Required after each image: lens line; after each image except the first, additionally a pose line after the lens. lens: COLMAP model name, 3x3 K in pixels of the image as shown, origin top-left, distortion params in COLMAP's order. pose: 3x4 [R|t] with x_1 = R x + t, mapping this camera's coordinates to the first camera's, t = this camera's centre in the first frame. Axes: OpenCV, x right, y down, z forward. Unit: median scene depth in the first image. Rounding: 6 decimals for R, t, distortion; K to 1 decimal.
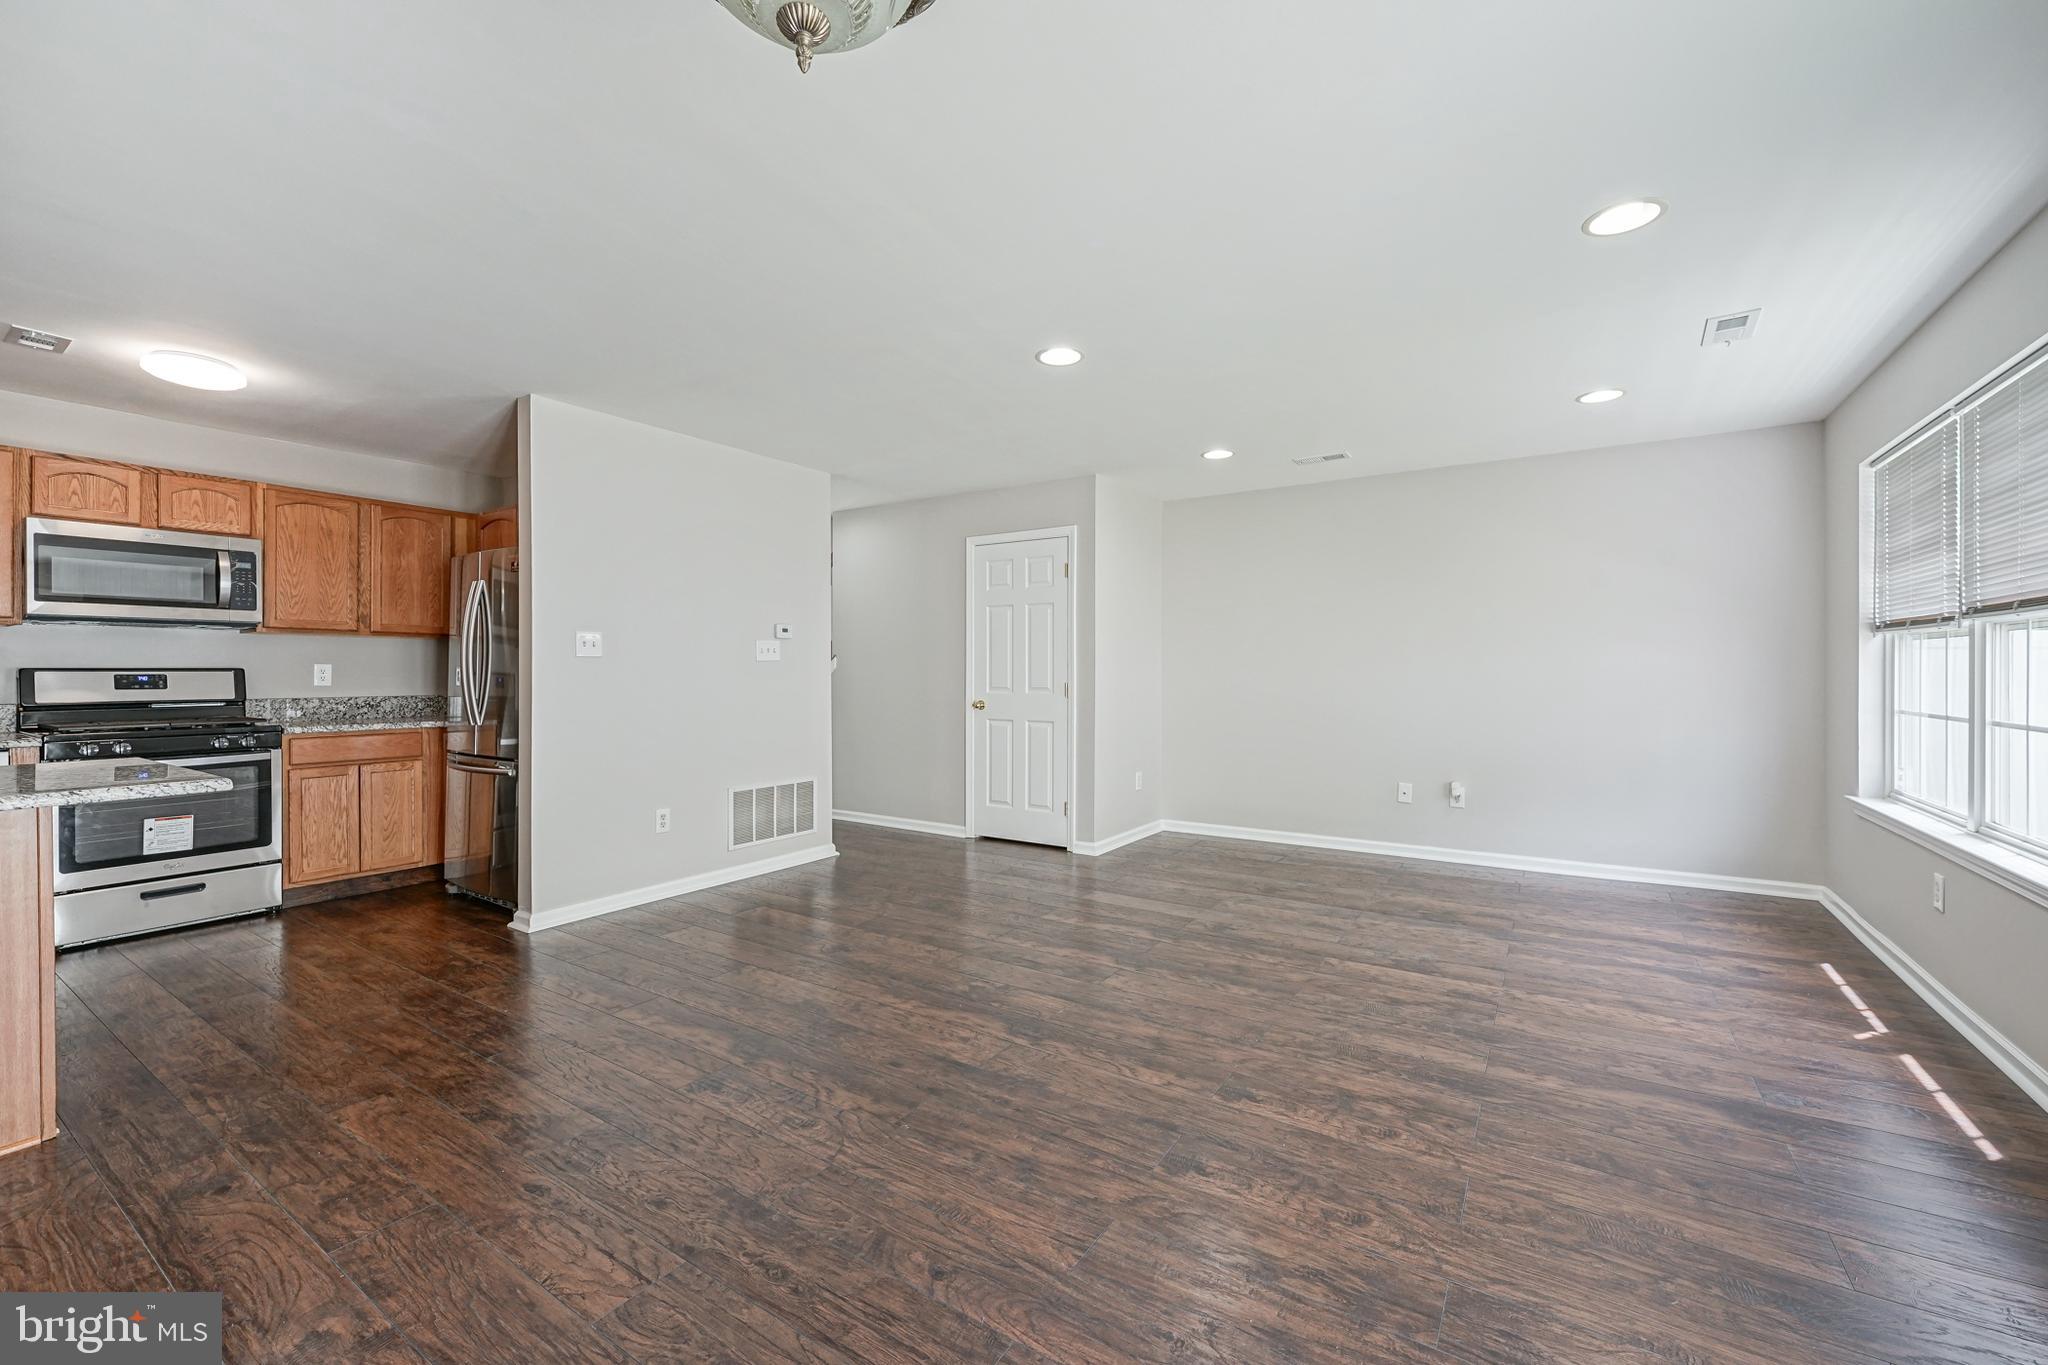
lens RADIAL K [[816.5, 0, 1032.2], [0, 816.5, 673.2], [0, 0, 1]] dist [-0.003001, 0.000757]
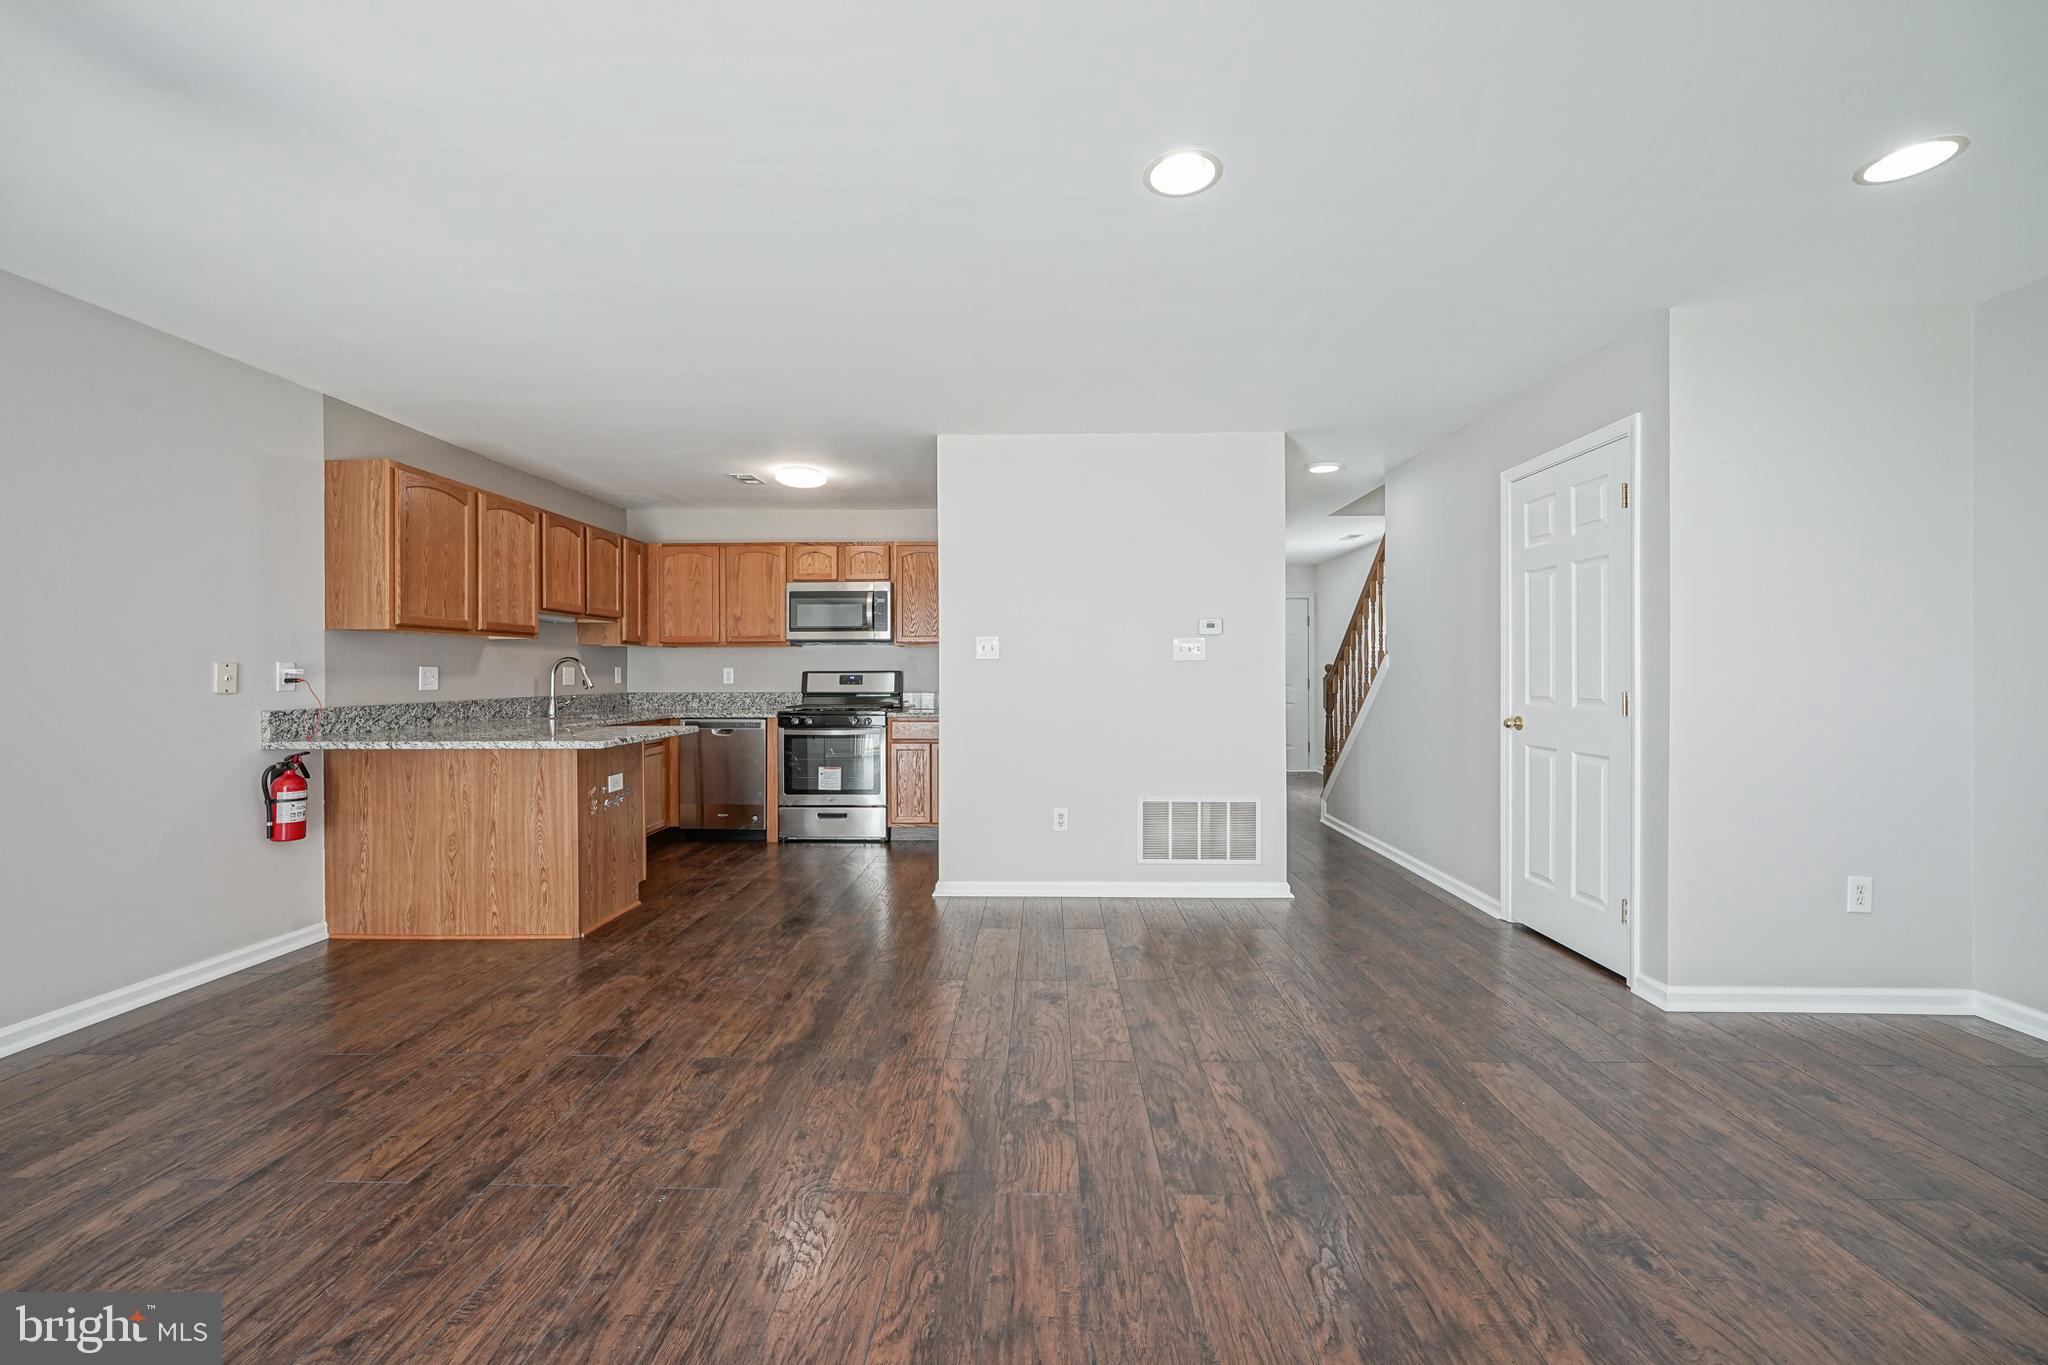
lens RADIAL K [[816.5, 0, 1030.8], [0, 816.5, 668.9], [0, 0, 1]] dist [-0.003001, 0.000757]
pose [[0.526051, -0.006154, -0.850431, 0.423727], [-0.000326, 0.999972, -0.007438, 0.001098], [0.850453, 0.004190, 0.526035, 0.472035]]
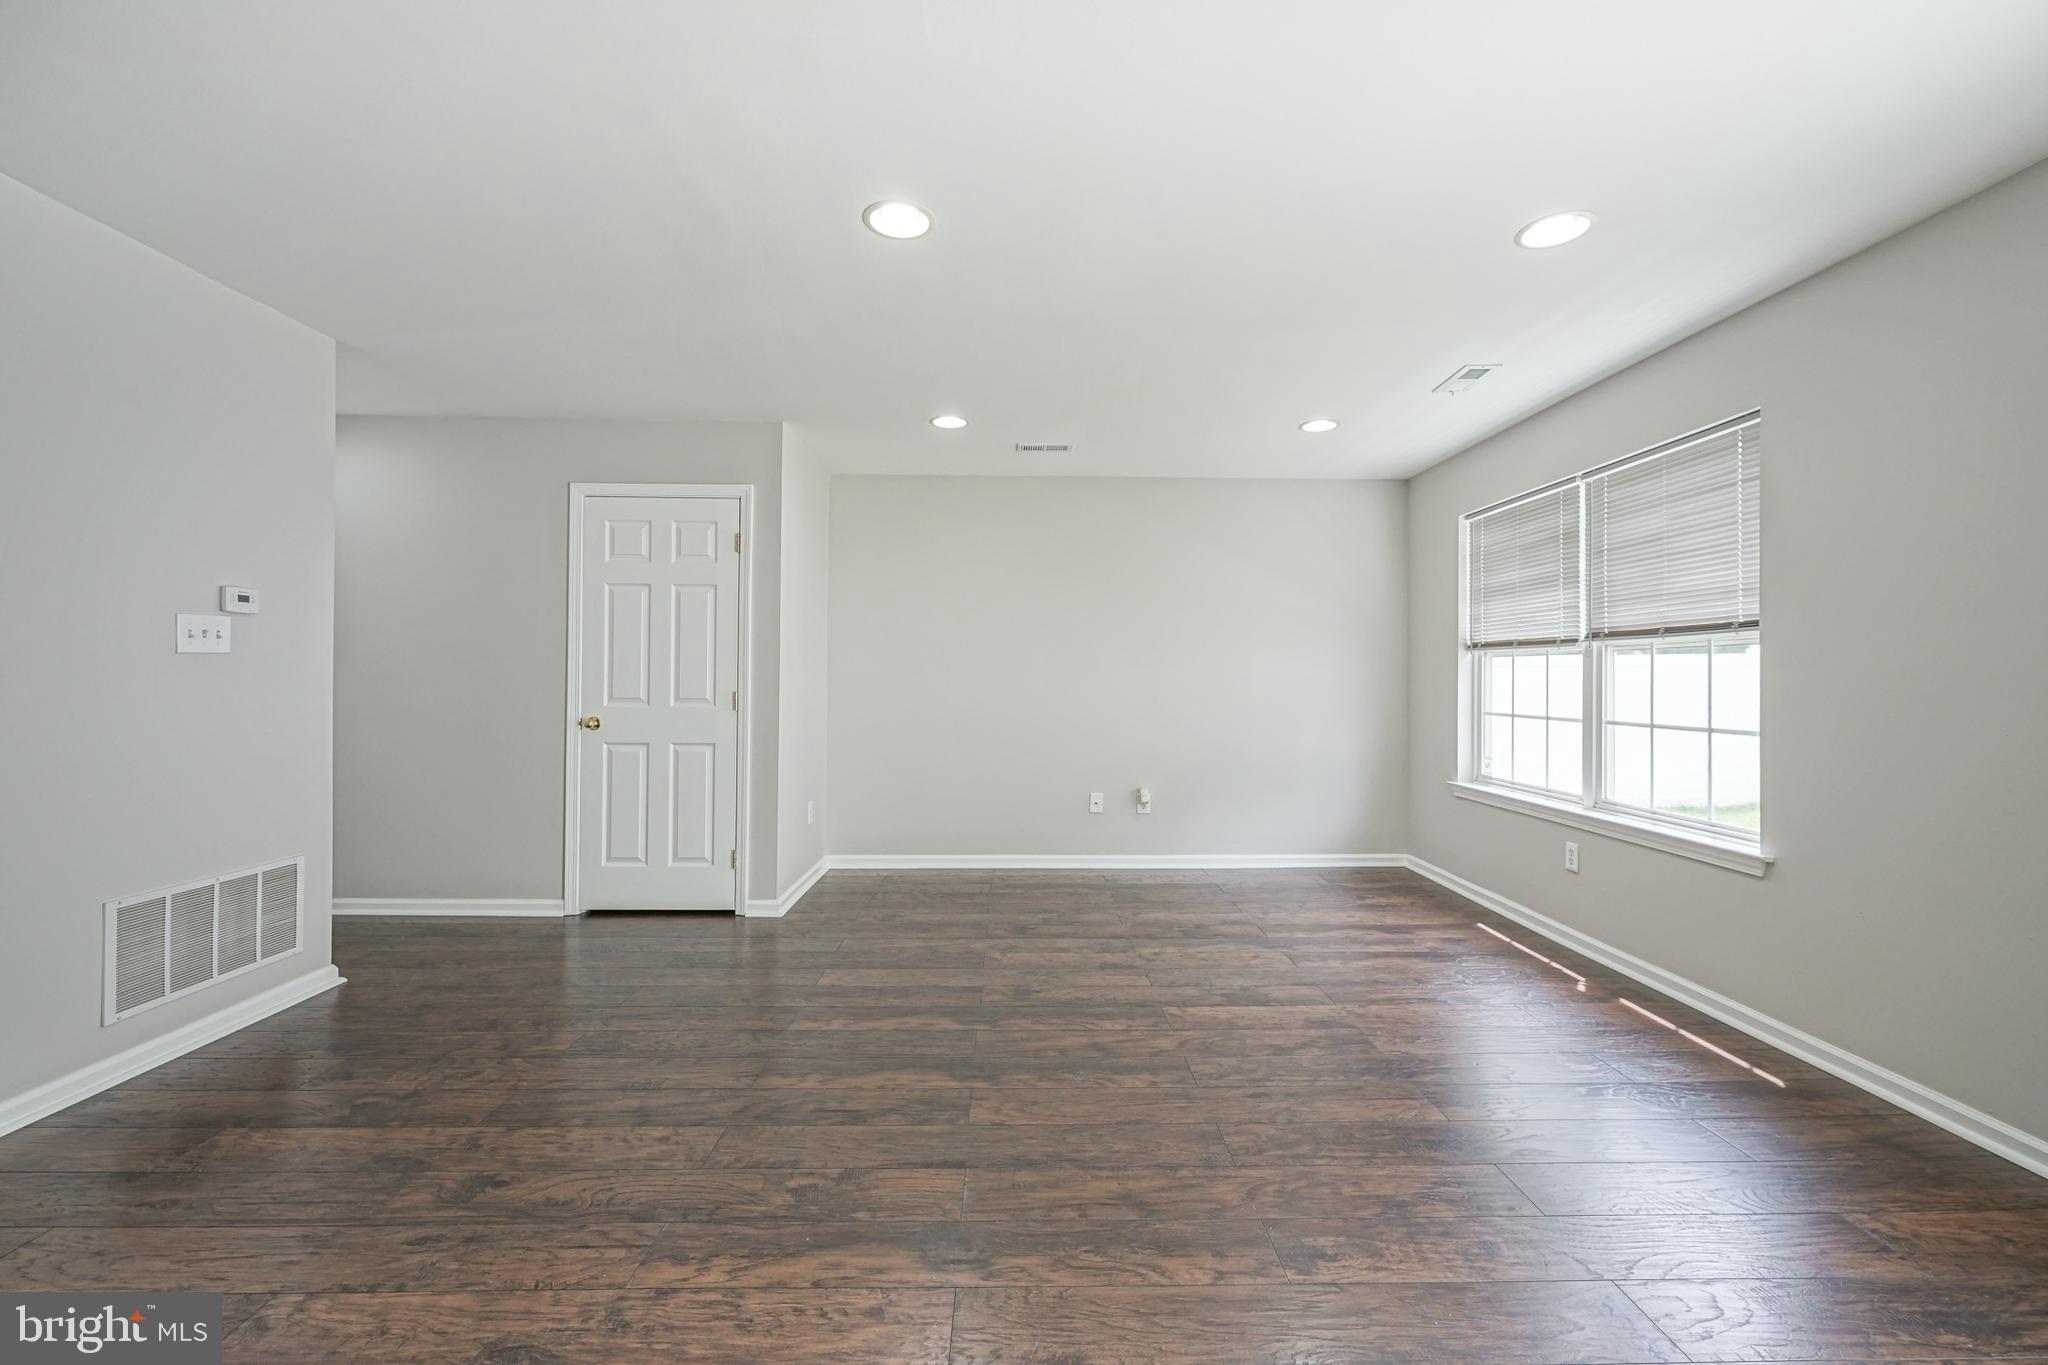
lens RADIAL K [[816.5, 0, 1028.7], [0, 816.5, 671.6], [0, 0, 1]] dist [-0.003001, 0.000757]
pose [[0.828324, 0.011123, 0.560139, -0.214018], [-0.005511, 0.999916, -0.011705, 0.000907], [-0.560222, 0.006609, 0.828316, 0.306890]]
